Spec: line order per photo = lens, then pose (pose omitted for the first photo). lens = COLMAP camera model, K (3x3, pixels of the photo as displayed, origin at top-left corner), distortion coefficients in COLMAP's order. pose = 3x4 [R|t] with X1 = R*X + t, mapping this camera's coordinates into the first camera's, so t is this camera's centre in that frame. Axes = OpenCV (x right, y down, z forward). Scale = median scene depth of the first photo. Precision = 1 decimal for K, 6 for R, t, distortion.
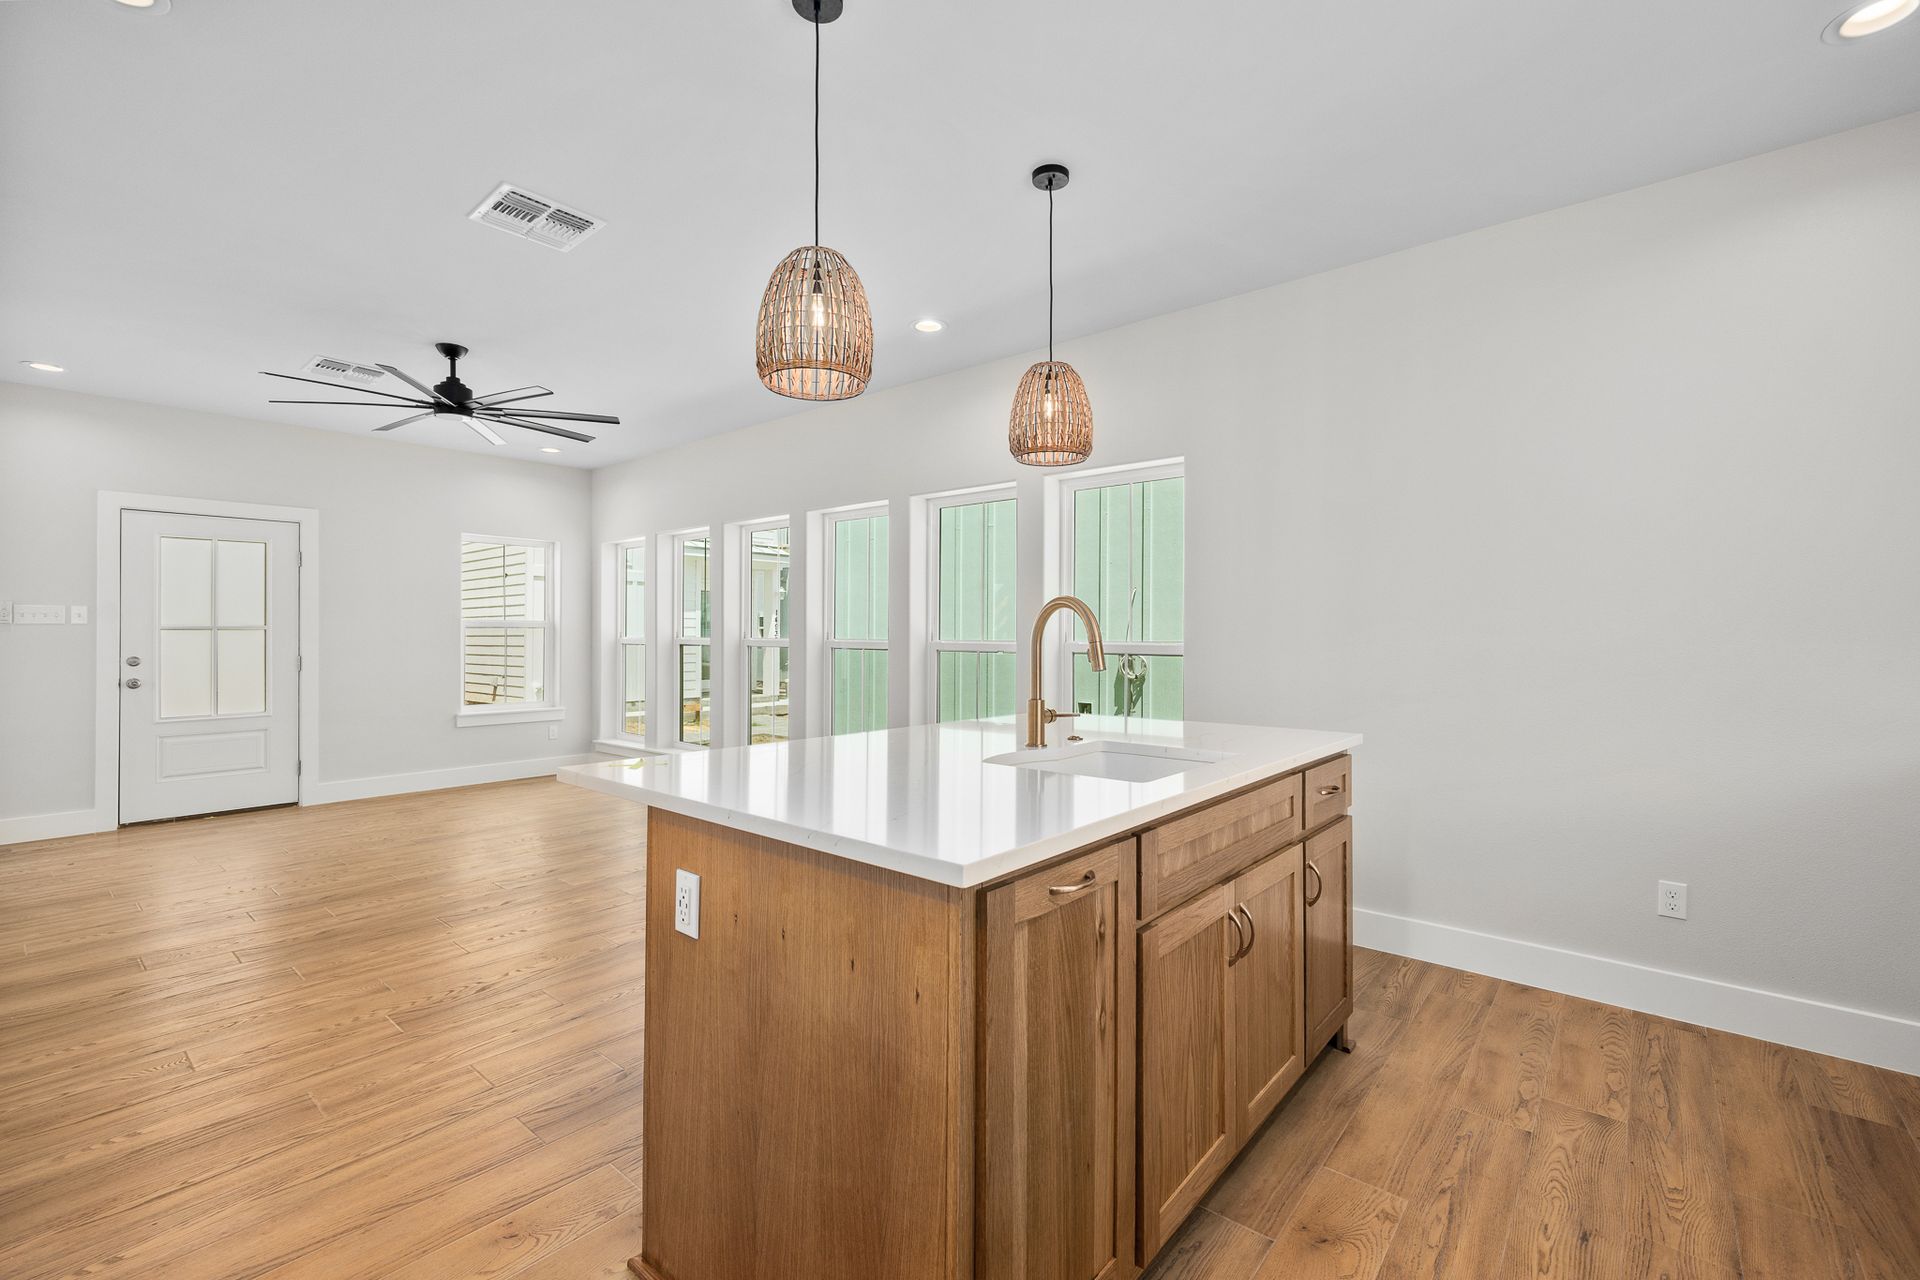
lens RADIAL K [[838.2, 0, 957.3], [0, 838.2, 626.5], [0, 0, 1]] dist [0.002314, 0.000443]
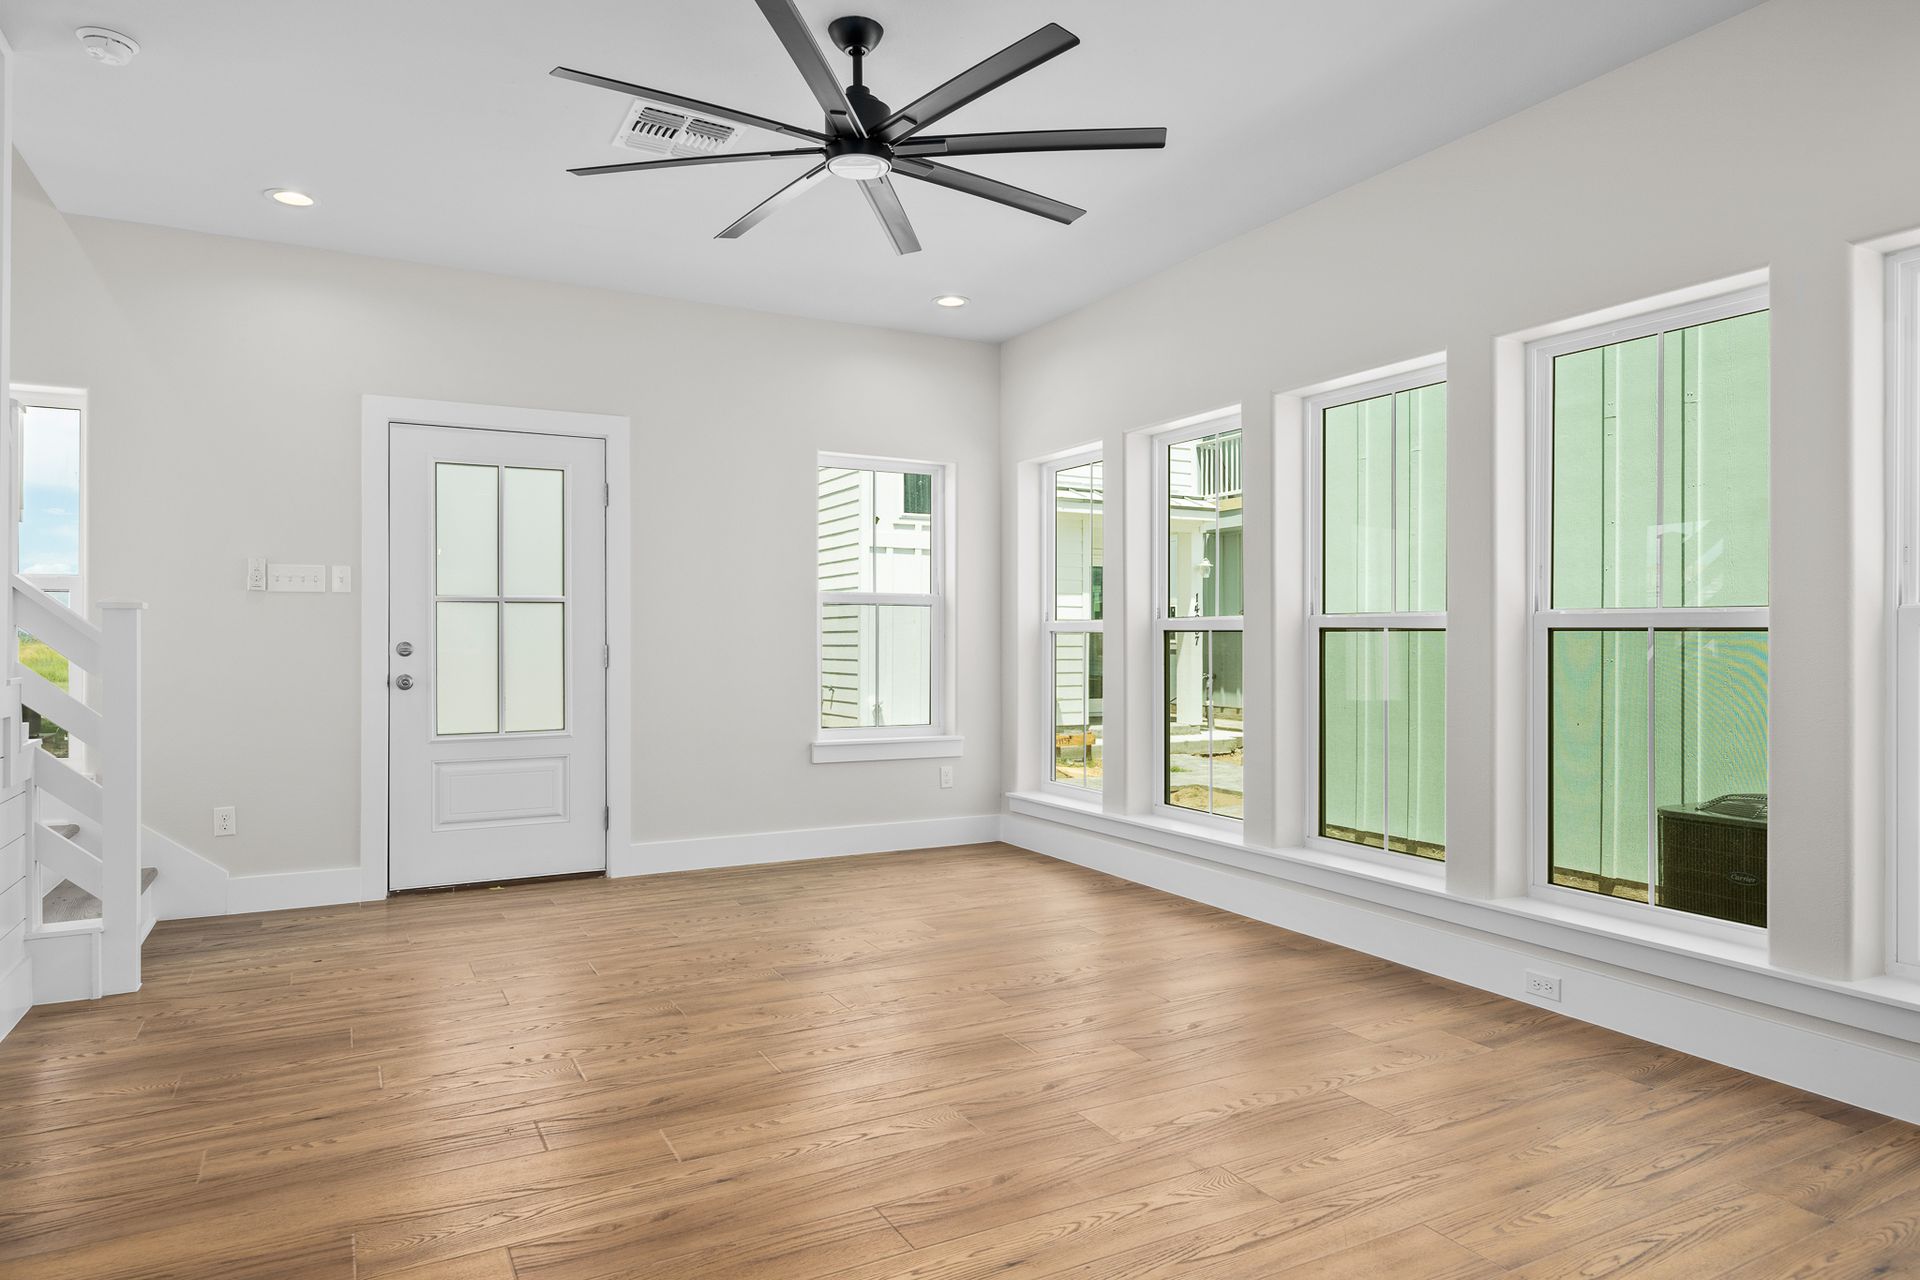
lens RADIAL K [[1164.8, 0, 932.0], [0, 1164.8, 636.1], [0, 0, 1]] dist [0.002451, 0.001524]
pose [[0.927187, 0.000035, -0.374599, -0.237409], [0.002228, 0.999982, 0.005606, 0.026349], [0.374593, -0.006032, 0.927170, 0.289730]]
